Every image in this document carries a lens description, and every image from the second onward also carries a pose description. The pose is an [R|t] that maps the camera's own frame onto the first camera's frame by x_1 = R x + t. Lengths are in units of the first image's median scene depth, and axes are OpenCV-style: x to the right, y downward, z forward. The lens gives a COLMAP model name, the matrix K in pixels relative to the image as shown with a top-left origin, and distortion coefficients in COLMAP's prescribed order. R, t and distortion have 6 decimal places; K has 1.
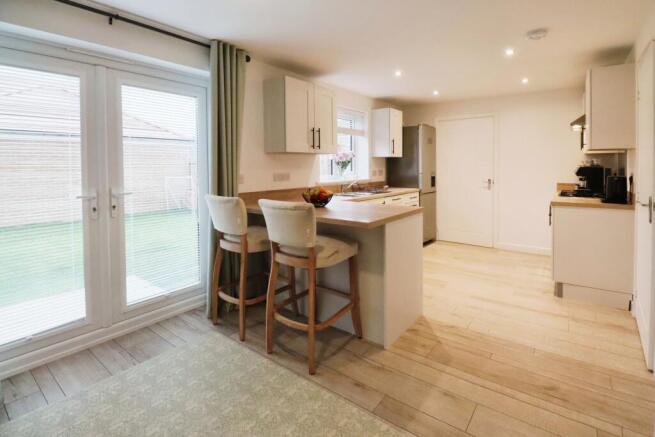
lens RADIAL K [[324.5, 0, 329.5], [0, 324.5, 179.9], [0, 0, 1]] dist [0.001354, -0.000236]
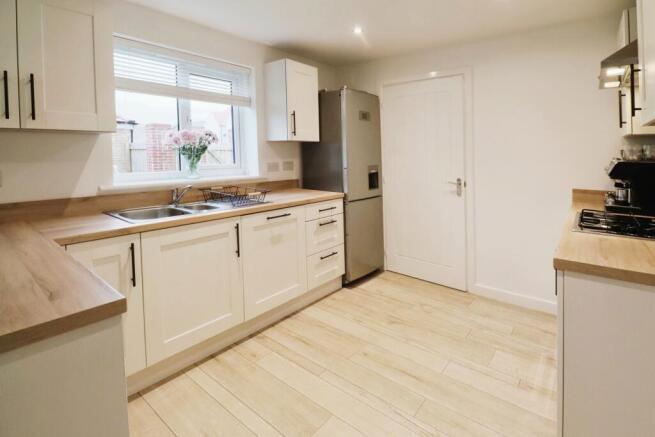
lens RADIAL K [[325.5, 0, 329.9], [0, 325.5, 165.4], [0, 0, 1]] dist [-0.000500, -0.000136]
pose [[0.999521, 0.008855, -0.029653, 0.279440], [-0.008975, 0.999952, -0.003928, -0.023851], [0.029617, 0.004192, 0.999553, 0.398831]]
